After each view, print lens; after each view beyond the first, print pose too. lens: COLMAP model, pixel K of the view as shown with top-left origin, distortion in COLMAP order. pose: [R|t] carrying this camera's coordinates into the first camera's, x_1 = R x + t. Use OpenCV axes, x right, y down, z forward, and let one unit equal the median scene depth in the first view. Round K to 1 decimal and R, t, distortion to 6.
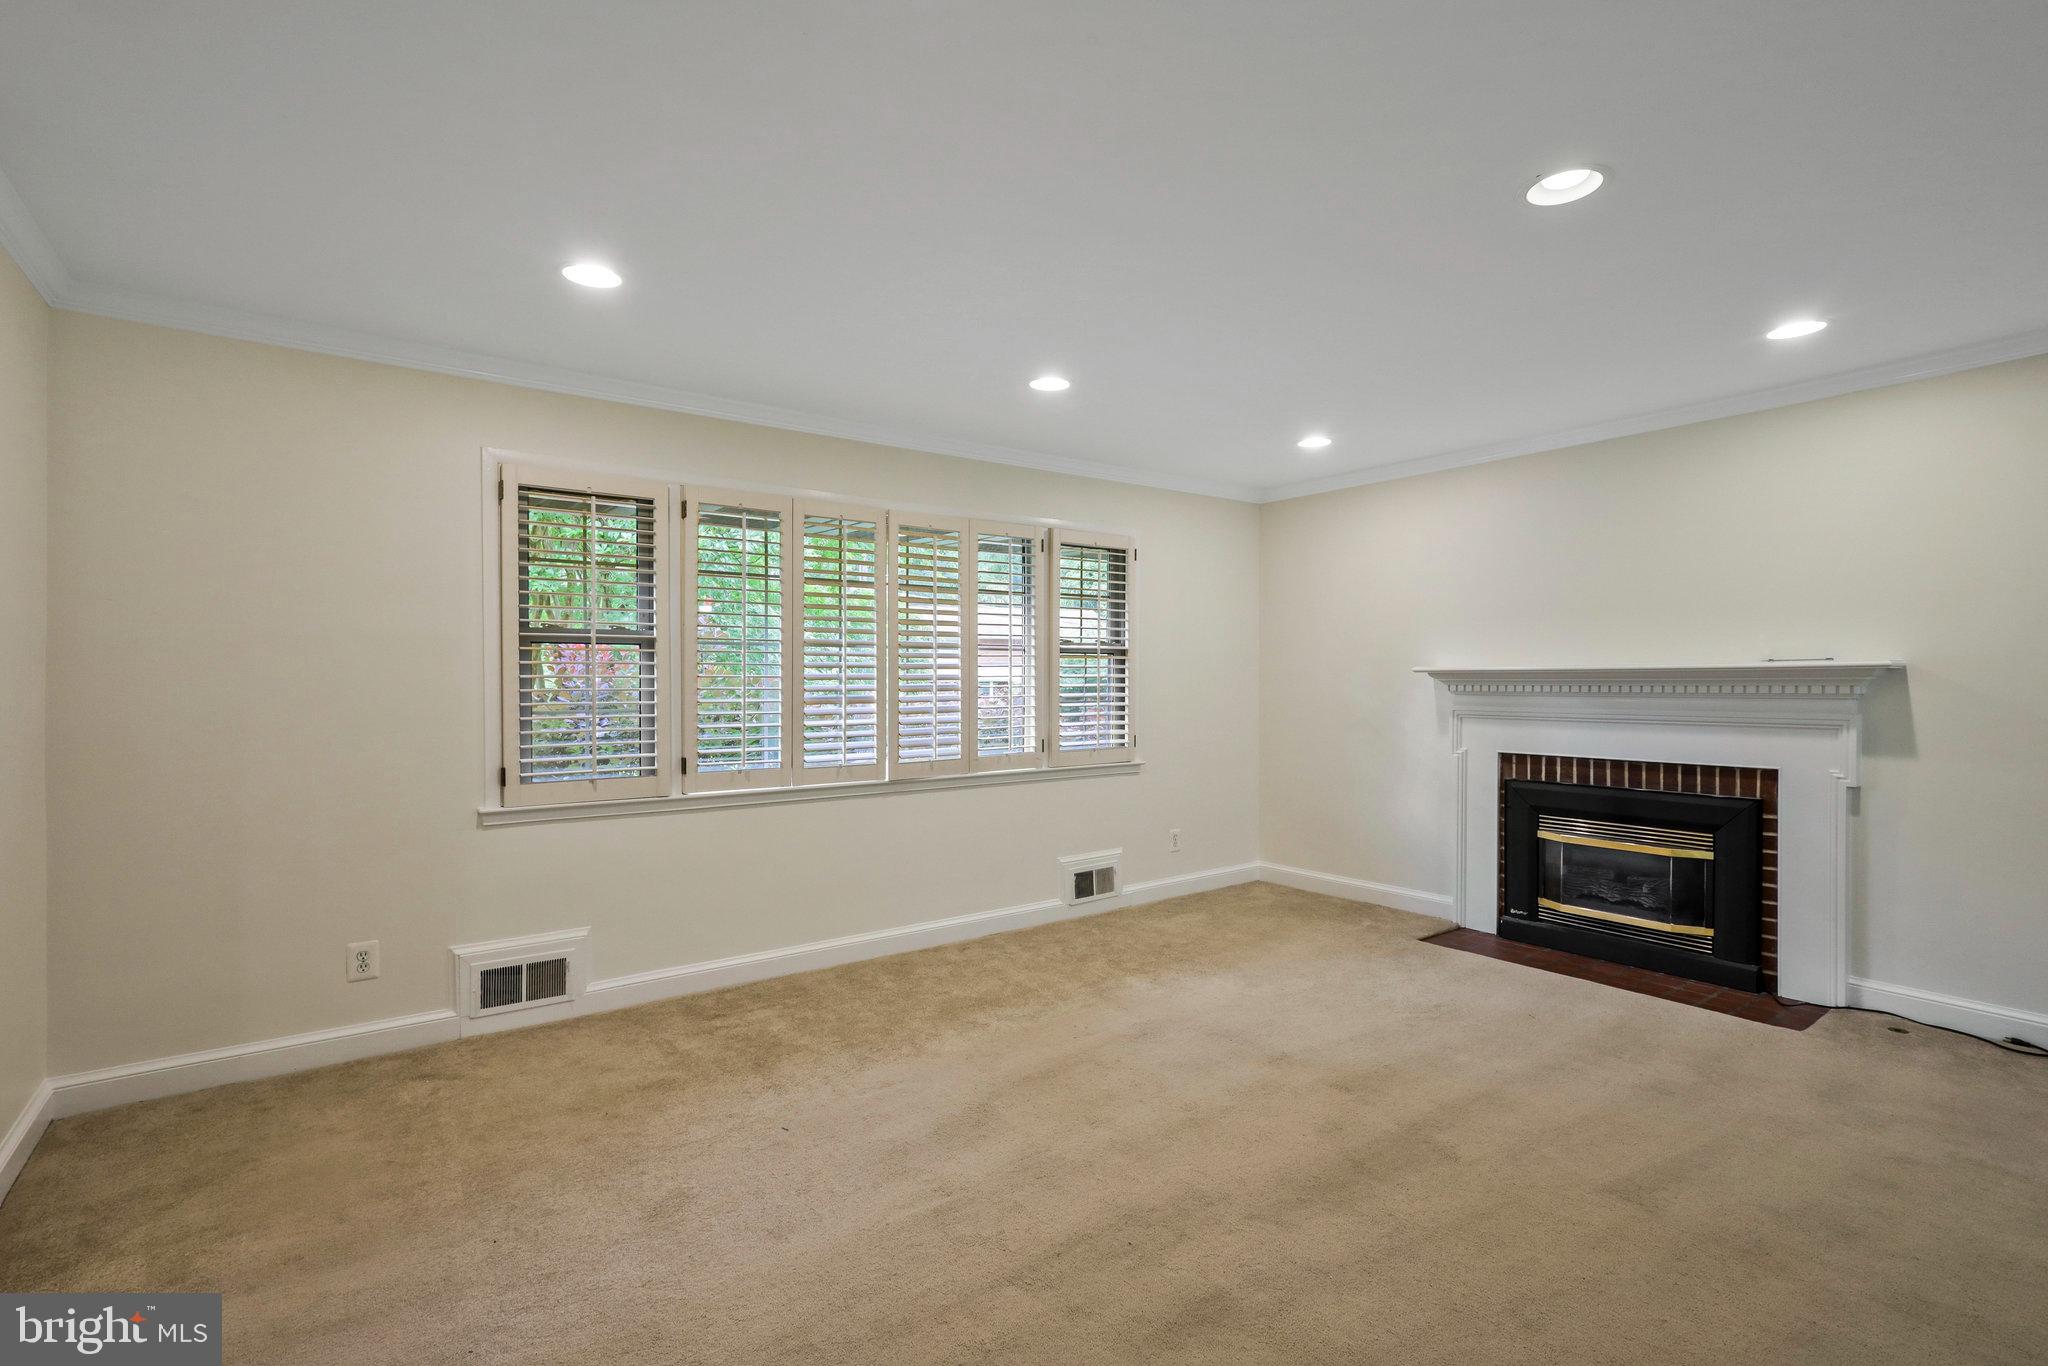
lens RADIAL K [[963.9, 0, 1029.0], [0, 963.9, 676.6], [0, 0, 1]] dist [-0.008148, 0.002232]
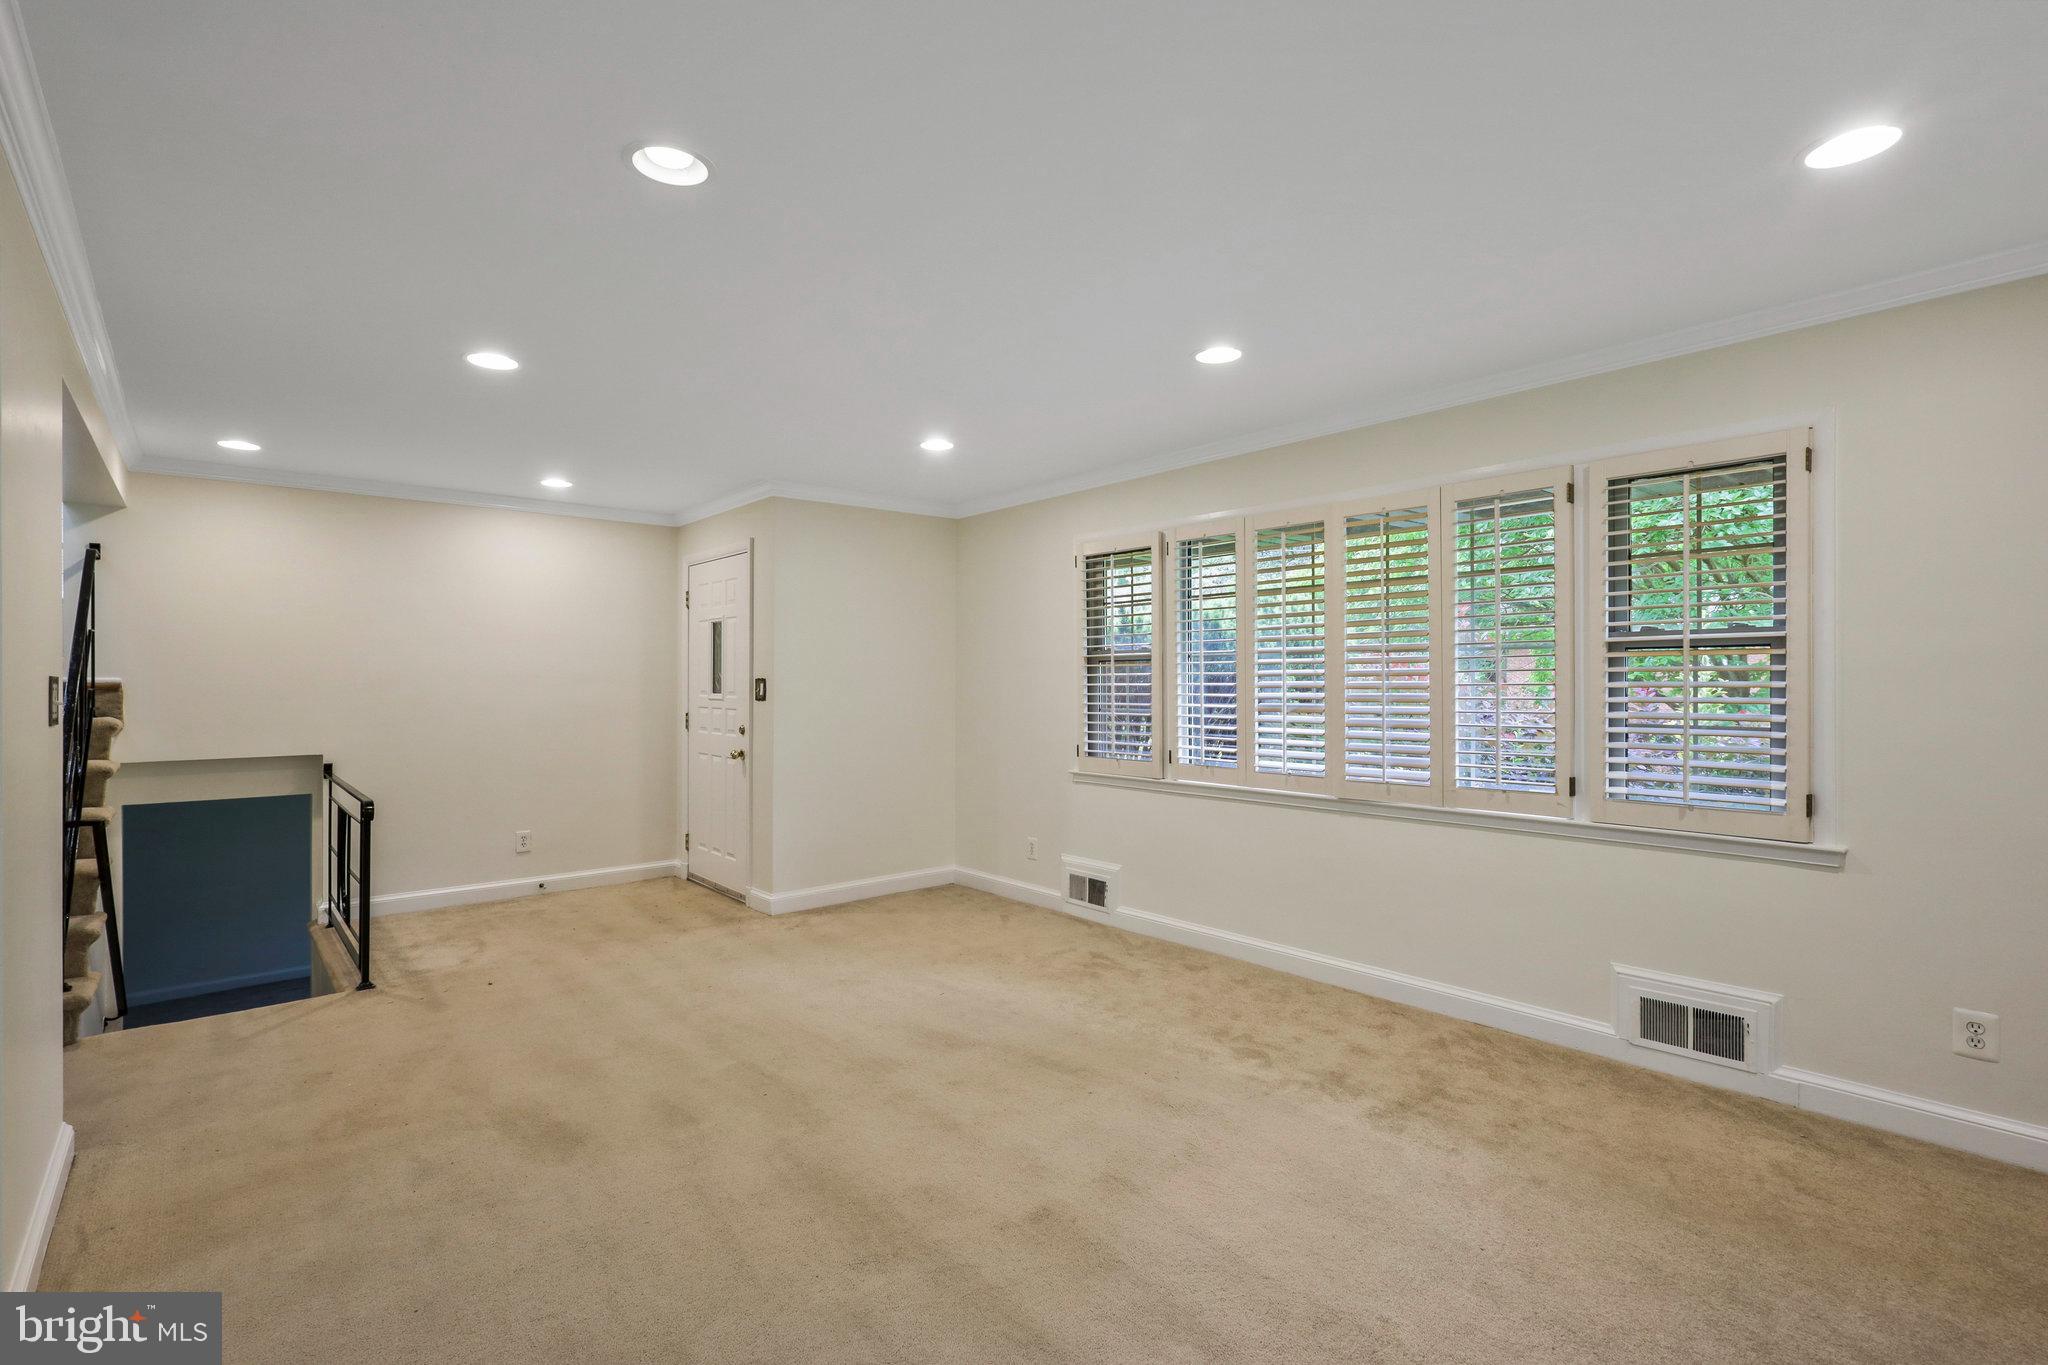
lens RADIAL K [[963.9, 0, 1021.0], [0, 963.9, 678.1], [0, 0, 1]] dist [-0.008148, 0.002232]
pose [[0.054166, -0.003430, -0.998526, 0.813701], [0.000817, 0.999994, -0.003391, -0.003869], [0.998532, -0.000632, 0.054168, 0.695342]]
